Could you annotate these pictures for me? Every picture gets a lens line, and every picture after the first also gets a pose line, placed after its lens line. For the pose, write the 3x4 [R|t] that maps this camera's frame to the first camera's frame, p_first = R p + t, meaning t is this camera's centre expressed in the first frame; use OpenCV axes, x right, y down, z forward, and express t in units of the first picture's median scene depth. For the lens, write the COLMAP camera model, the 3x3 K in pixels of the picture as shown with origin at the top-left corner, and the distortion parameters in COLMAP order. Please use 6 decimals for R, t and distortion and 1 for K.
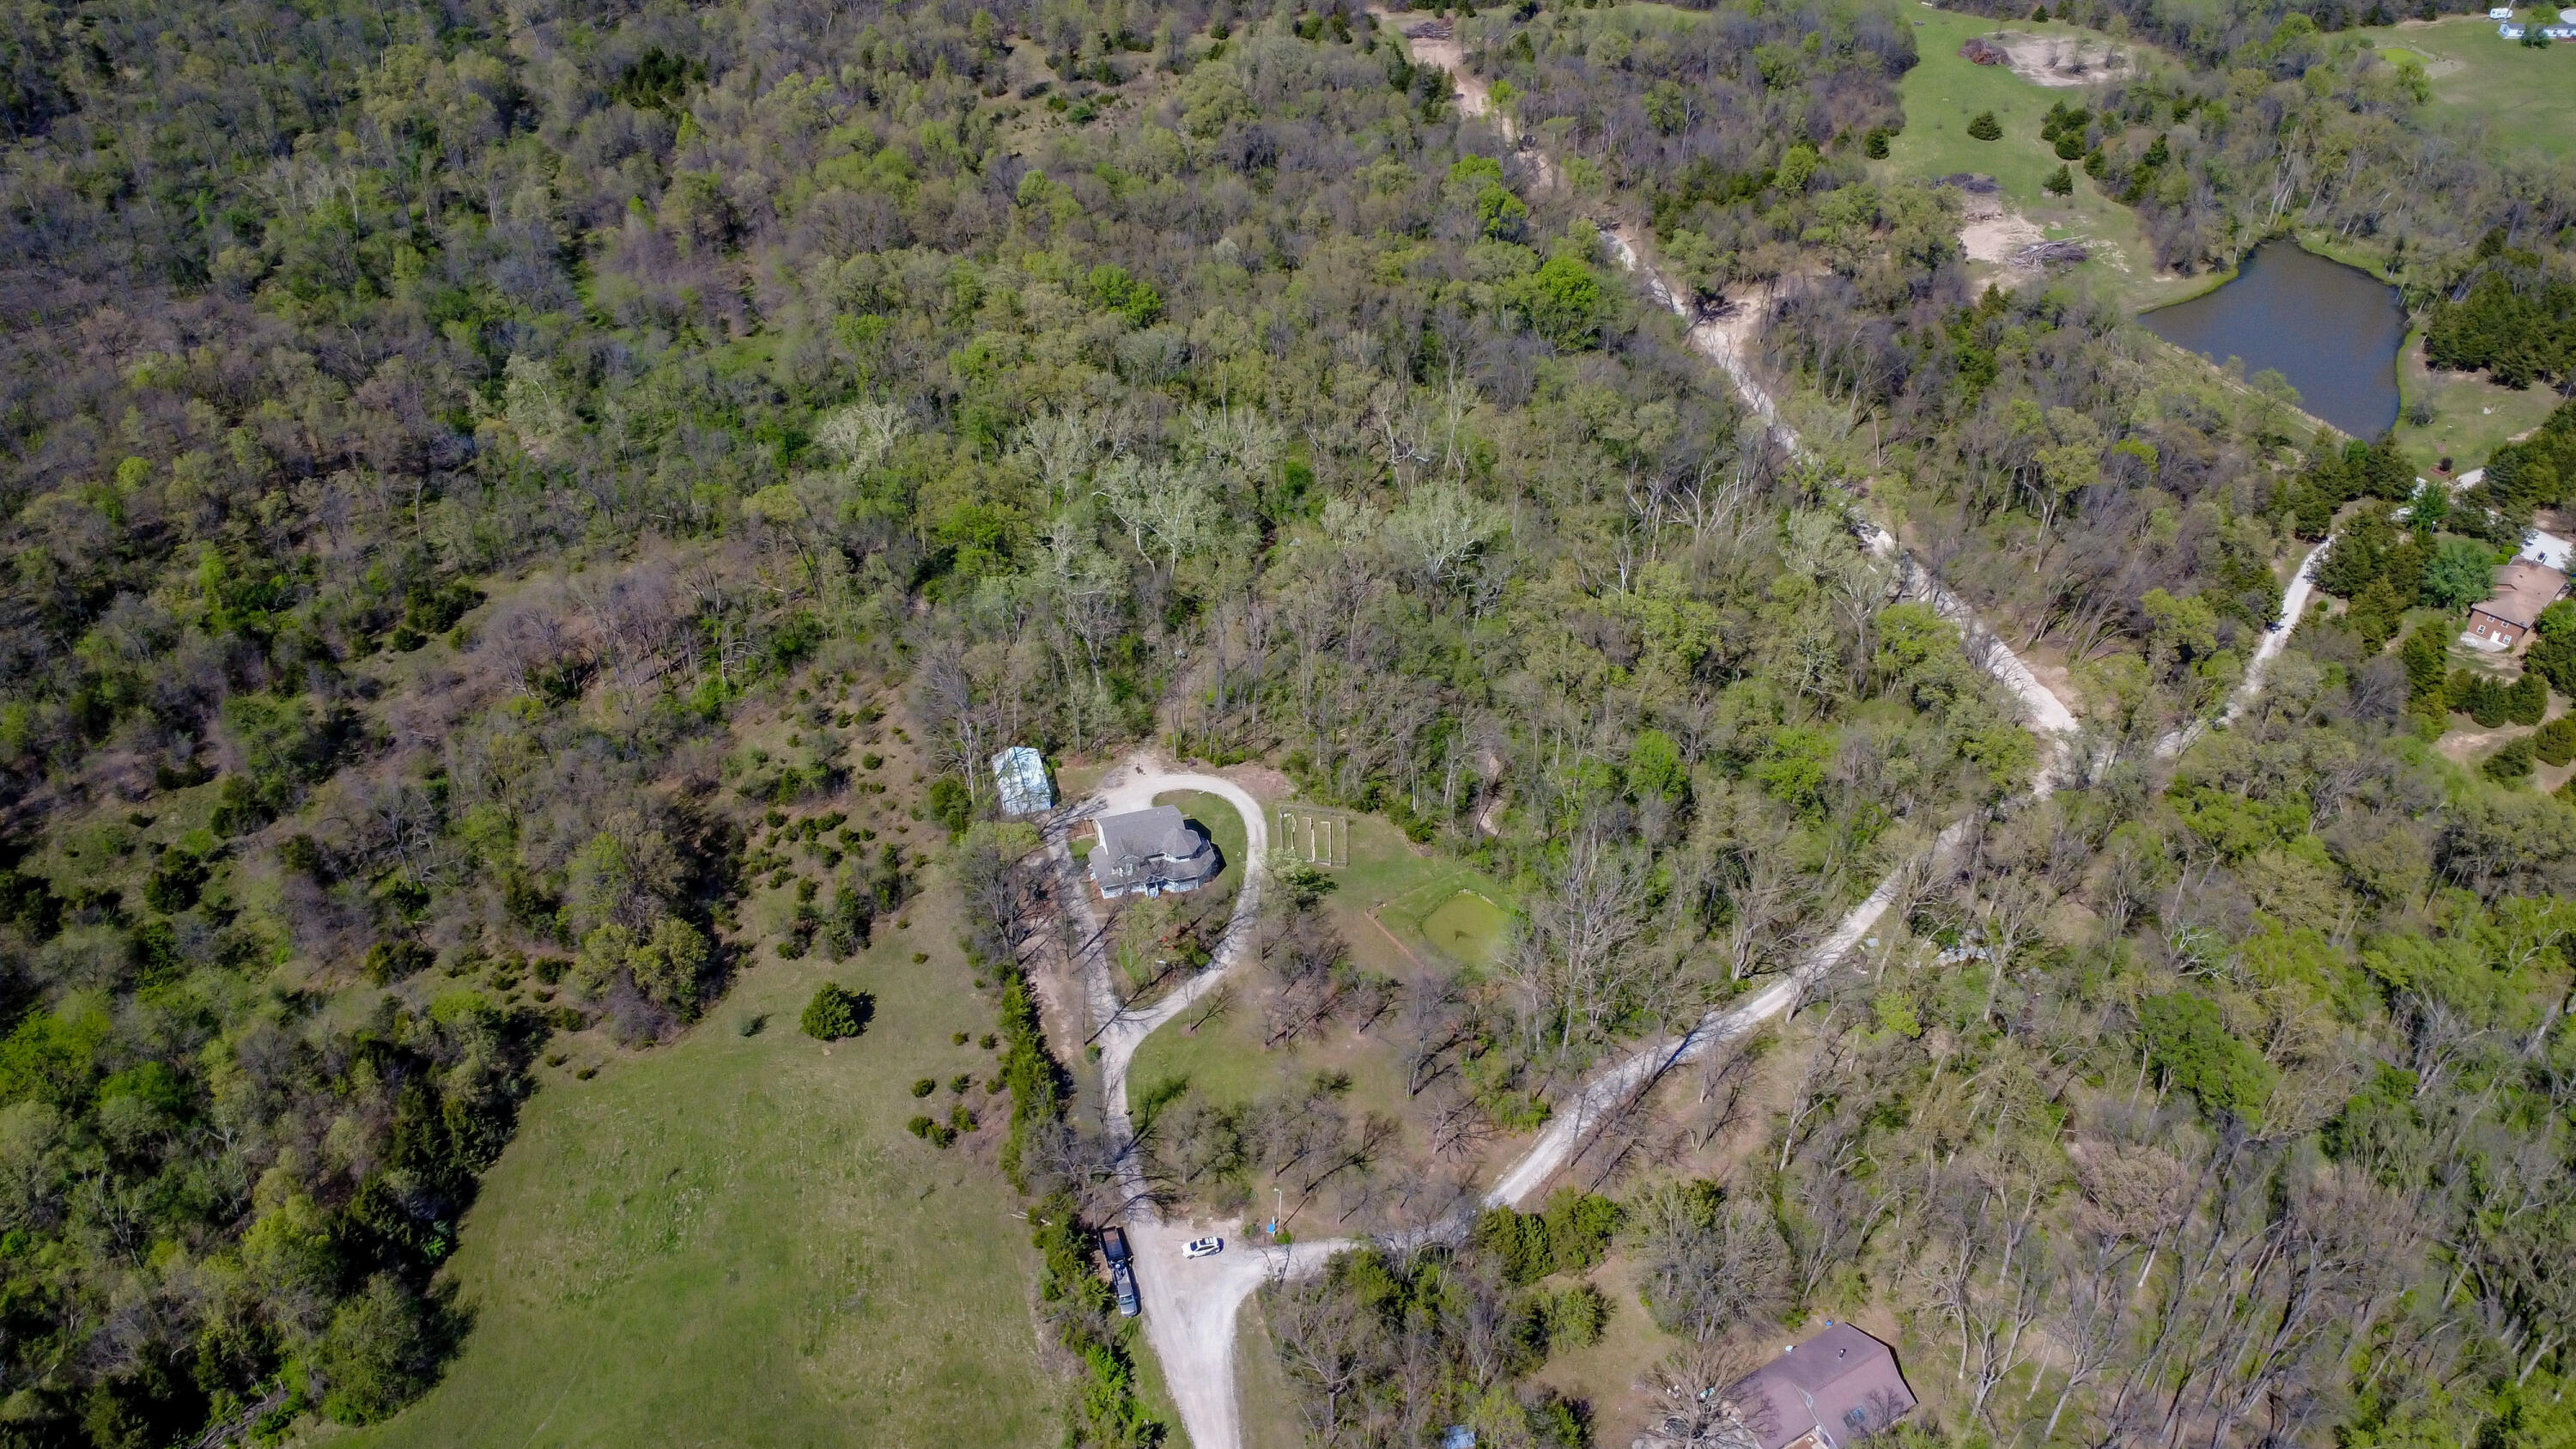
lens RADIAL K [[1922.9, 0, 1301.6], [0, 1922.9, 716.6], [0, 0, 1]] dist [0.008715, -0.006944]
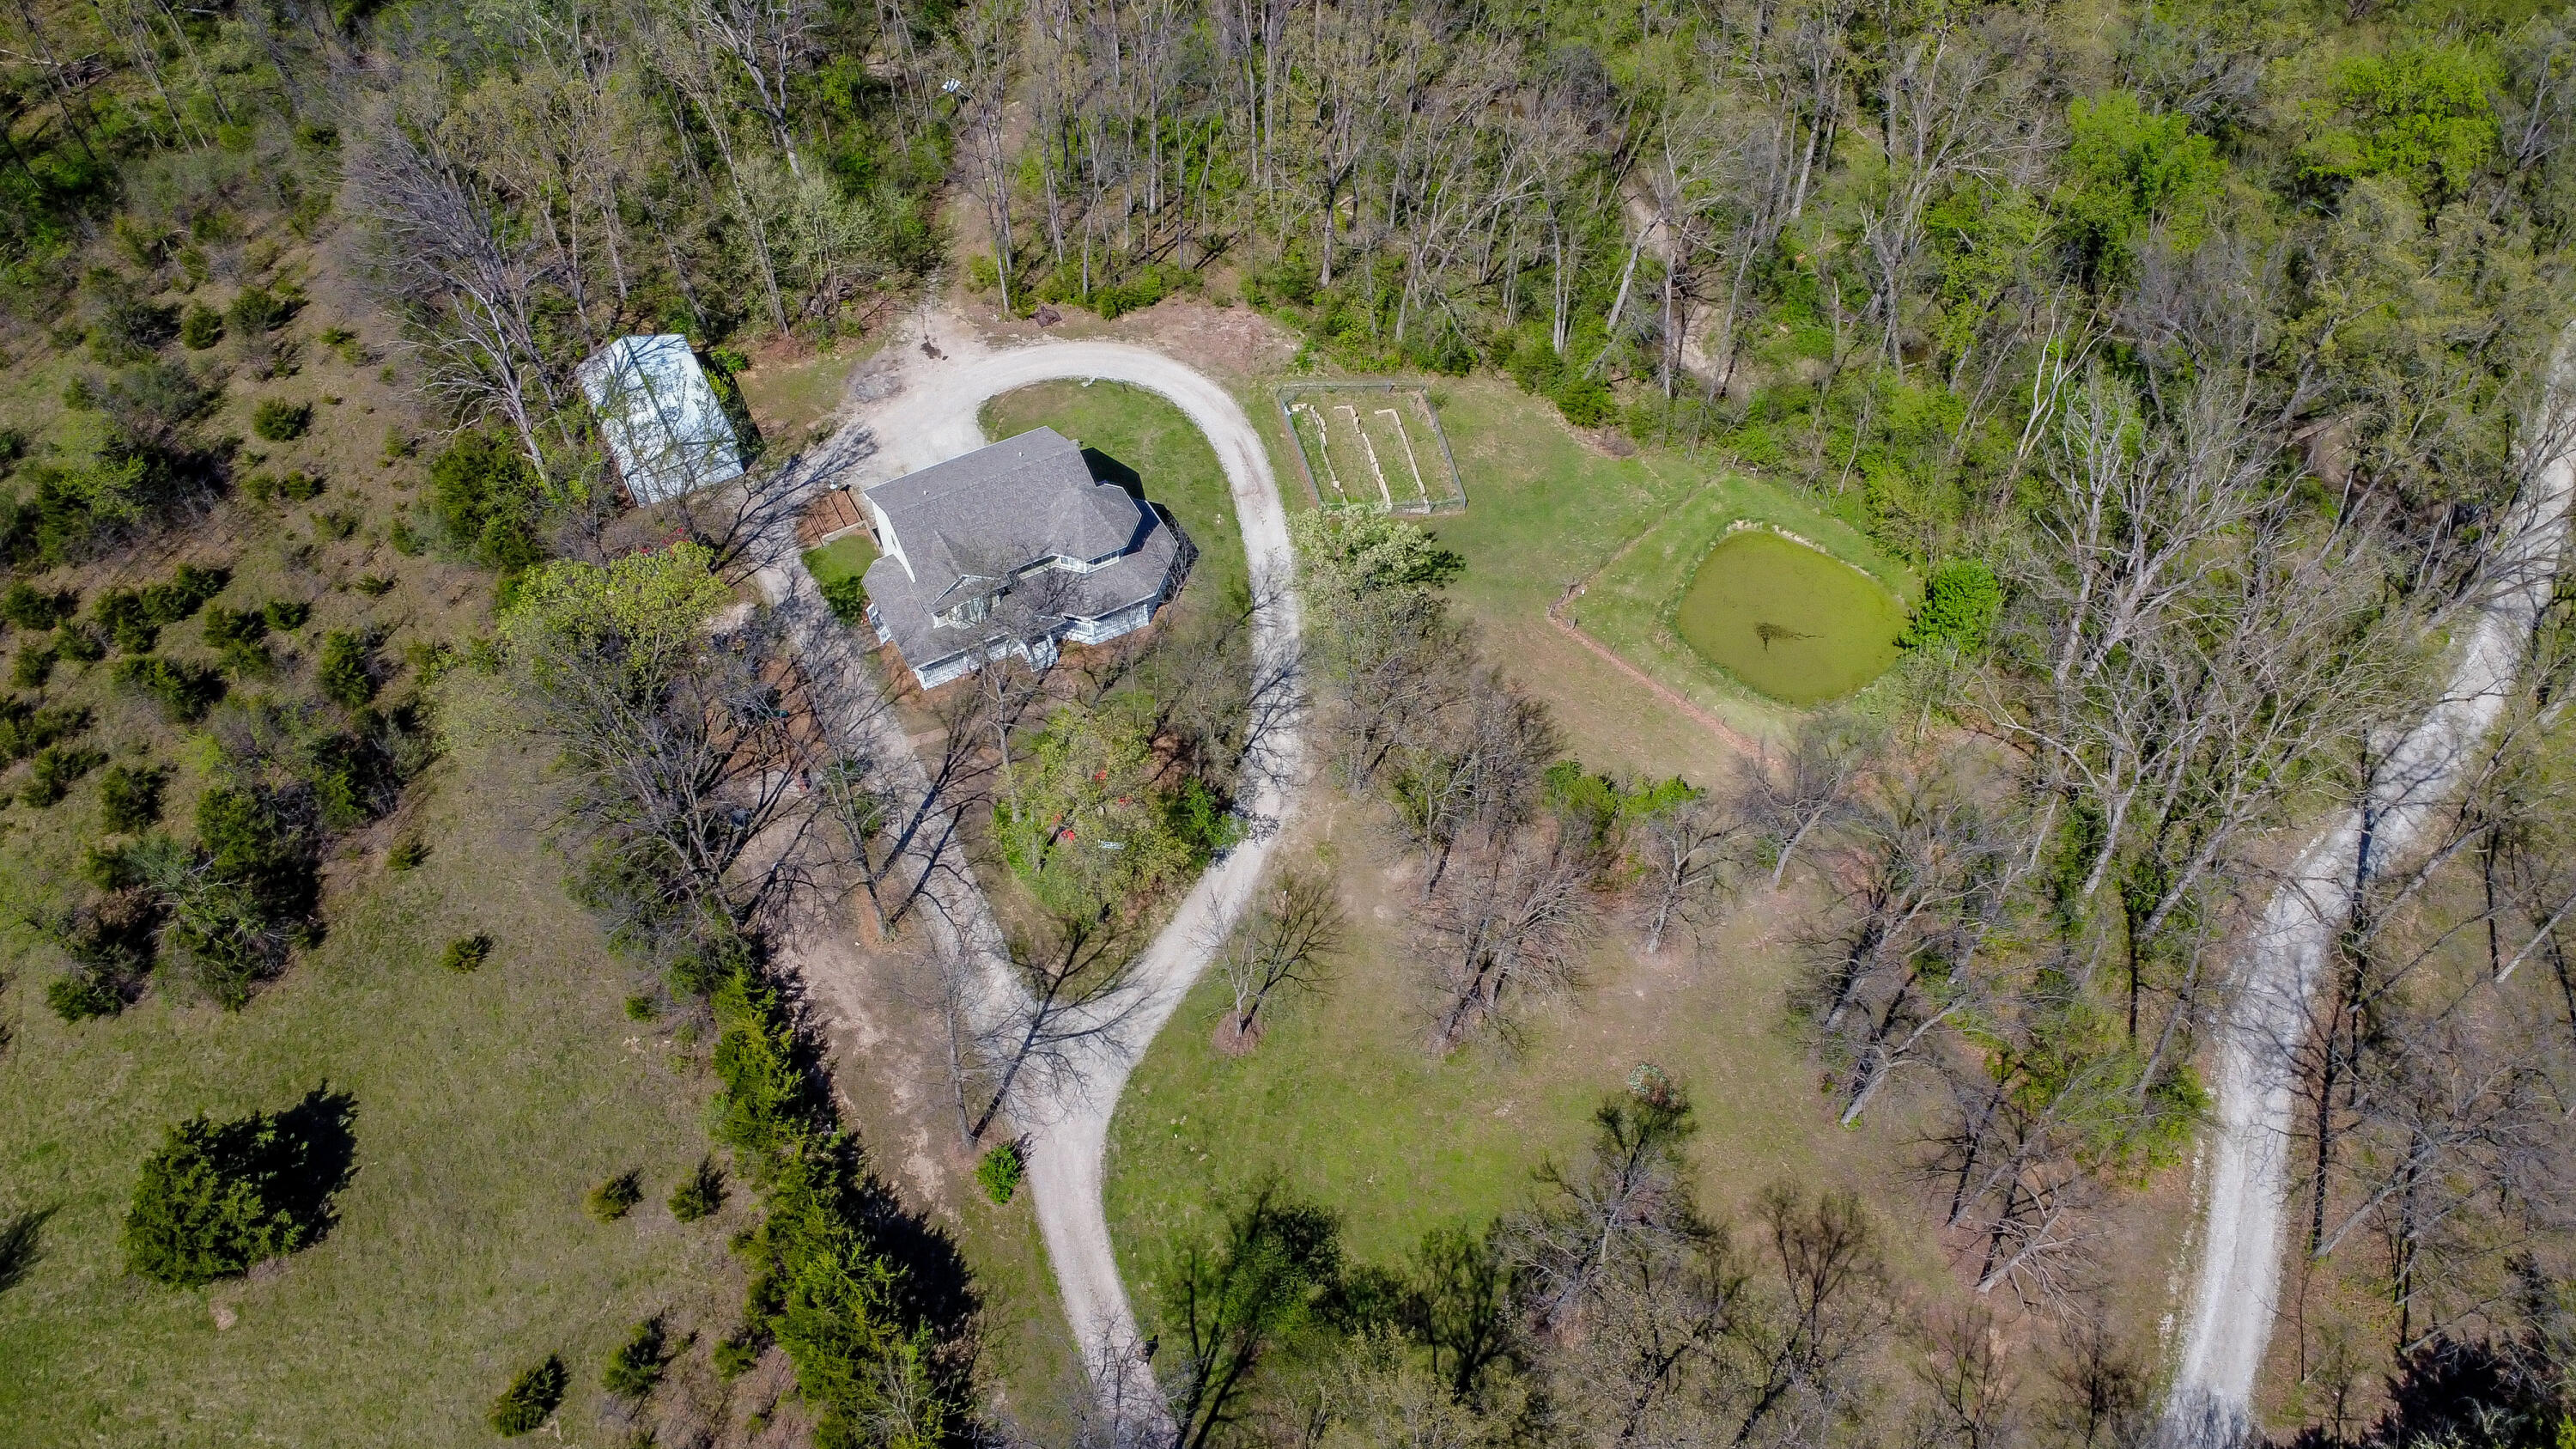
lens RADIAL K [[1922.9, 0, 1301.6], [0, 1922.9, 716.6], [0, 0, 1]] dist [0.008715, -0.006944]
pose [[0.979134, -0.164390, 0.119471, -0.069121], [0.130556, 0.959377, 0.250101, 0.009467], [-0.155732, -0.229284, 0.960821, 0.557119]]
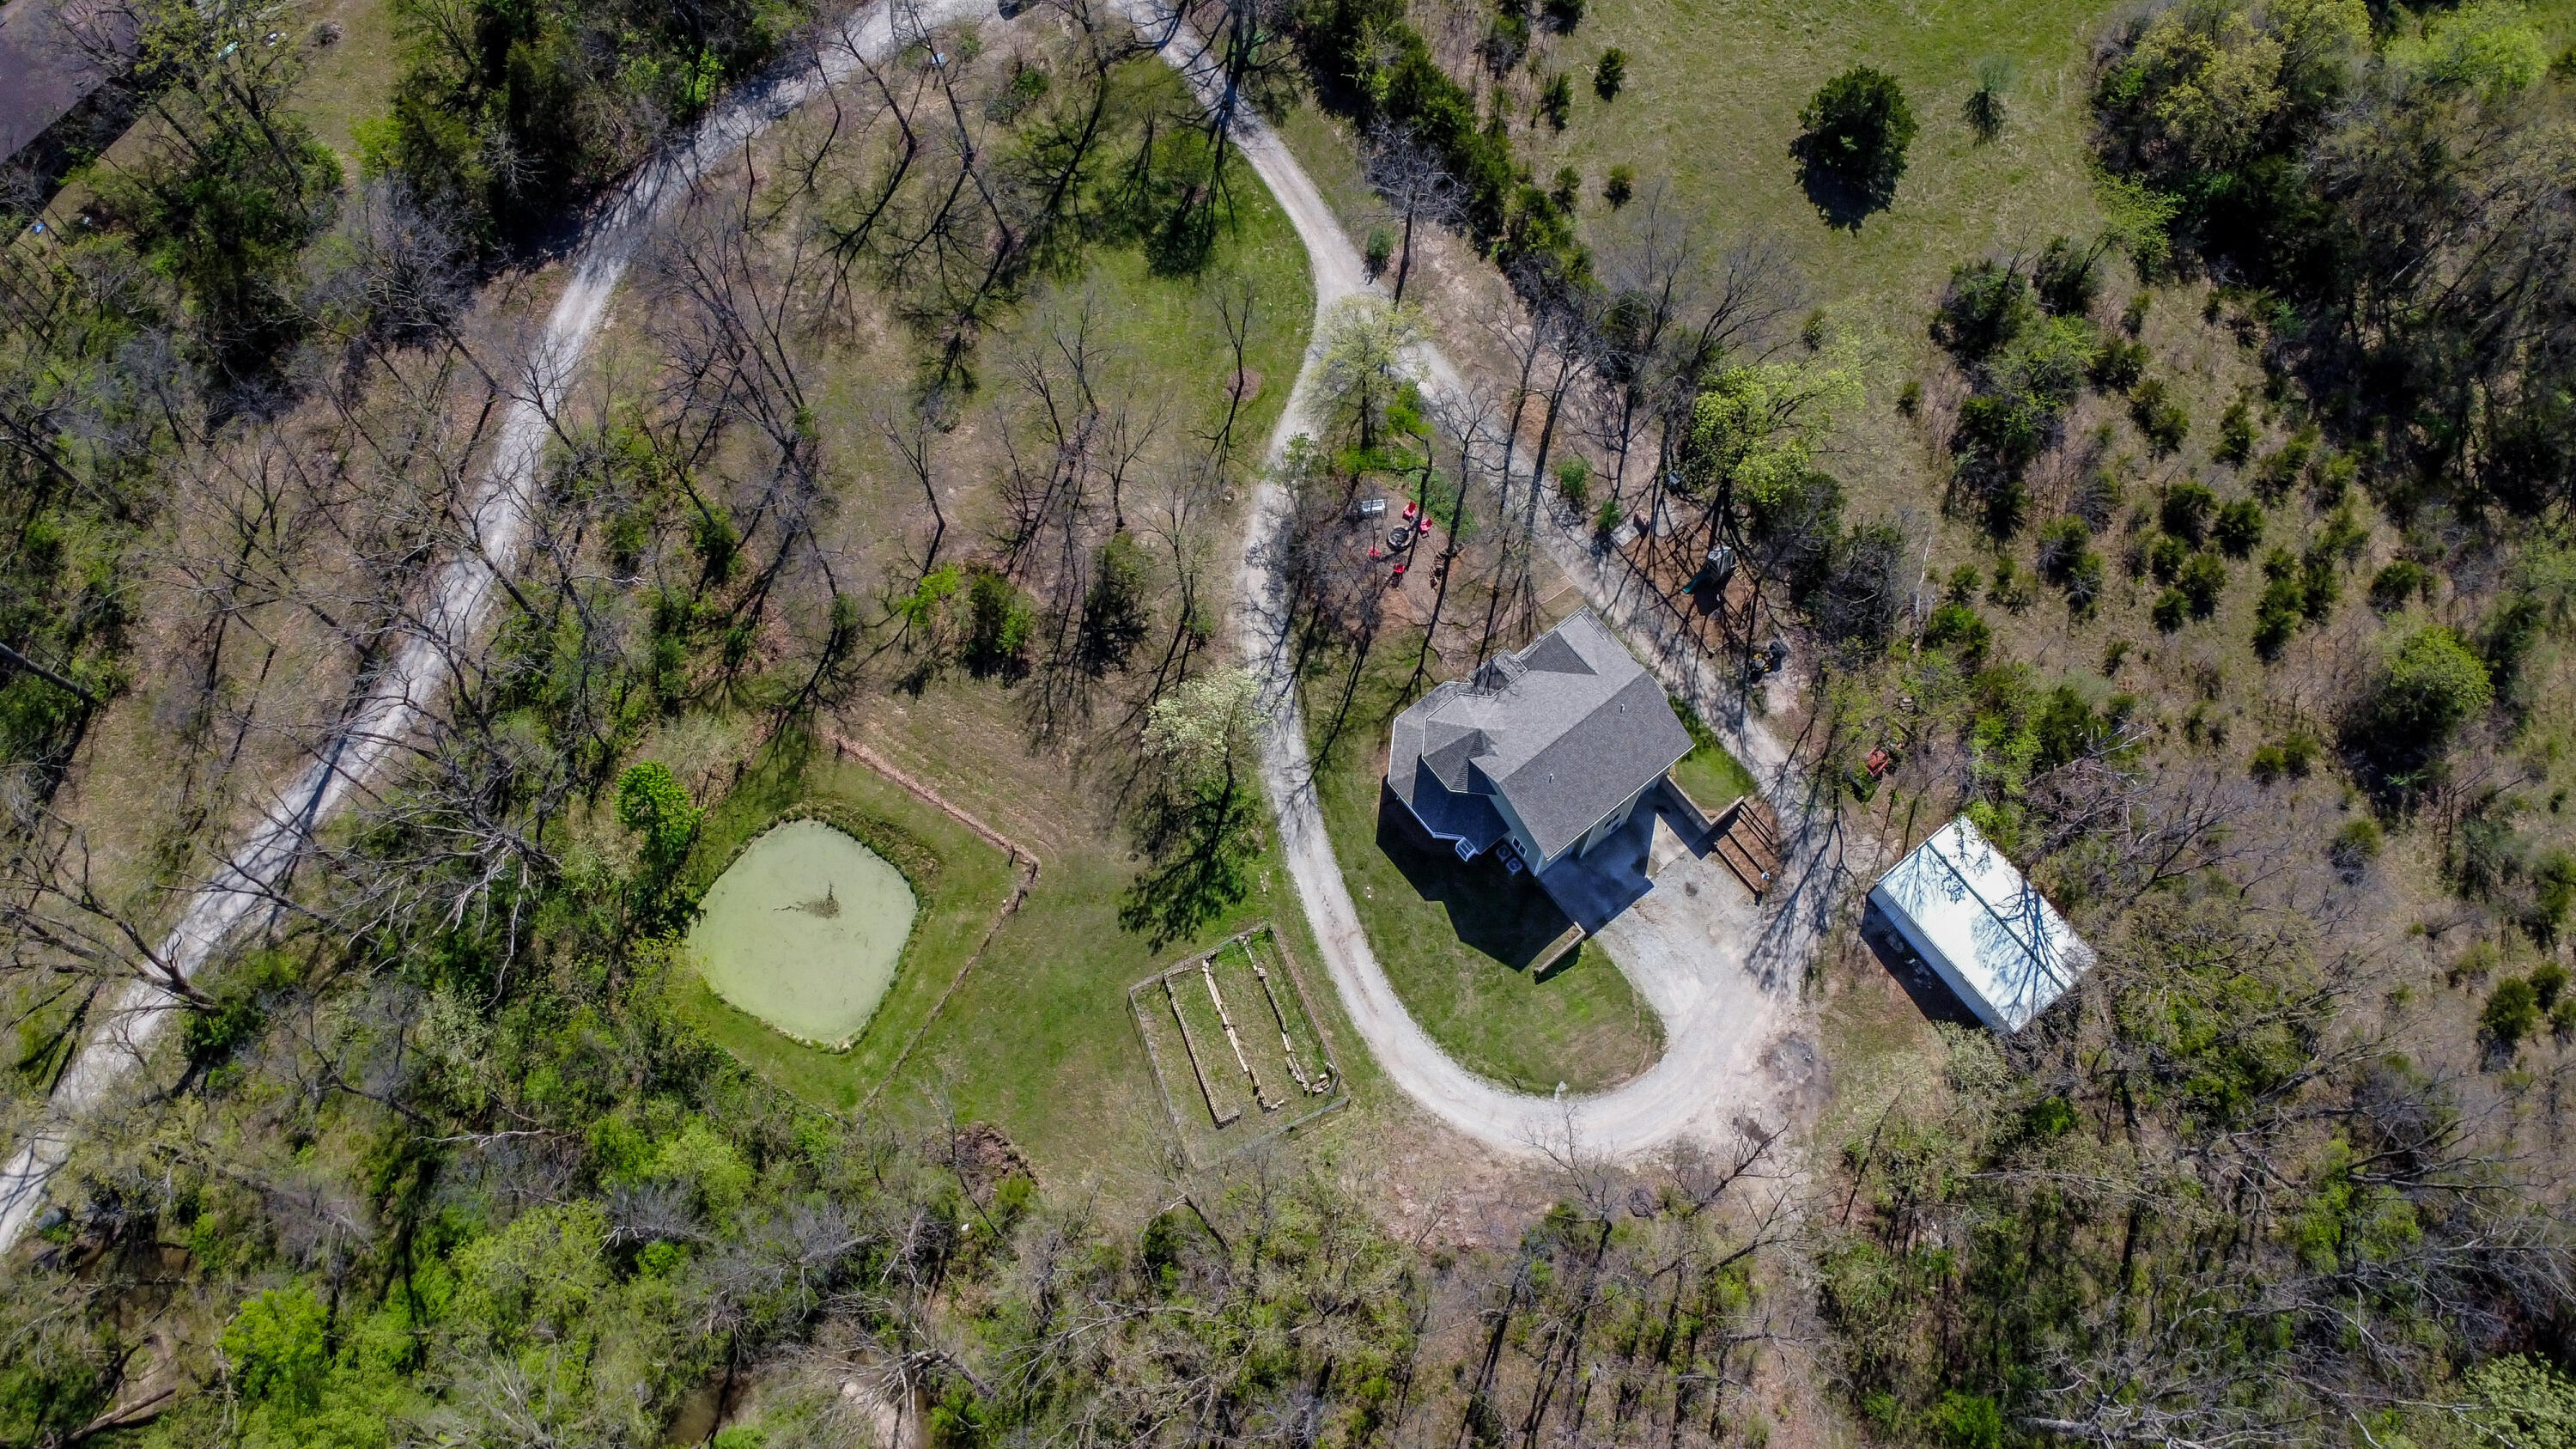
lens RADIAL K [[1922.9, 0, 1301.6], [0, 1922.9, 716.6], [0, 0, 1]] dist [0.008715, -0.006944]
pose [[-0.929907, 0.339365, -0.141791, 0.026189], [-0.230851, -0.238430, 0.943324, -0.297705], [0.286323, 0.909936, 0.300060, 0.798065]]
